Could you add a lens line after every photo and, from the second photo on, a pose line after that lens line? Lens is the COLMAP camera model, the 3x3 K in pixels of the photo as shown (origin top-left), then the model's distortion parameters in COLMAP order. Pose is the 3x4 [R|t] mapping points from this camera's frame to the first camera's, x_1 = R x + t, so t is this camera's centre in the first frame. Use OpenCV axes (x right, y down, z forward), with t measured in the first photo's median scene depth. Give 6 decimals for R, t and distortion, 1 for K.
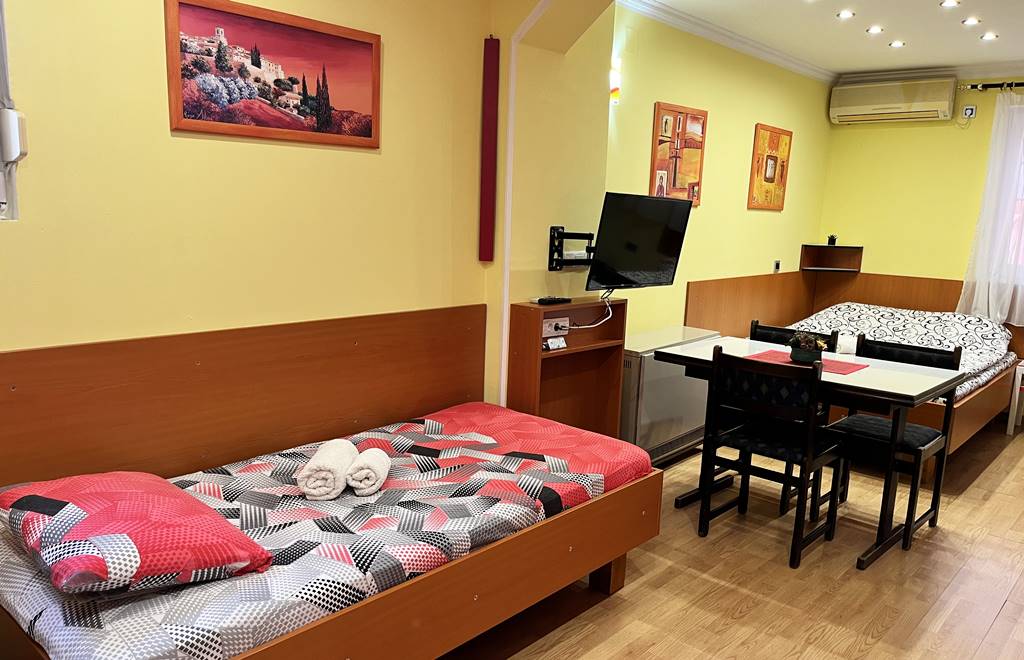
lens RADIAL K [[777.6, 0, 489.2], [0, 777.6, 394.1], [0, 0, 1]] dist [0.010518, -0.026650]
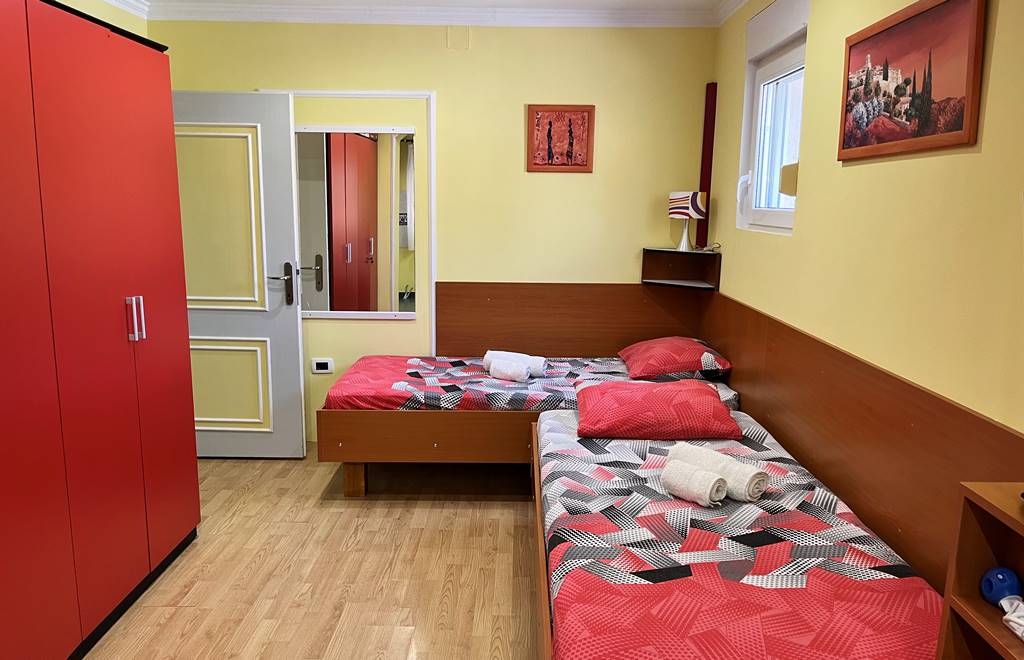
lens RADIAL K [[777.6, 0, 517.6], [0, 777.6, 327.8], [0, 0, 1]] dist [0.010518, -0.026650]
pose [[-0.735121, 0.062666, -0.675033, 0.633071], [-0.206049, 0.927961, 0.310536, -0.329390], [0.645864, 0.367371, -0.669252, 1.378899]]
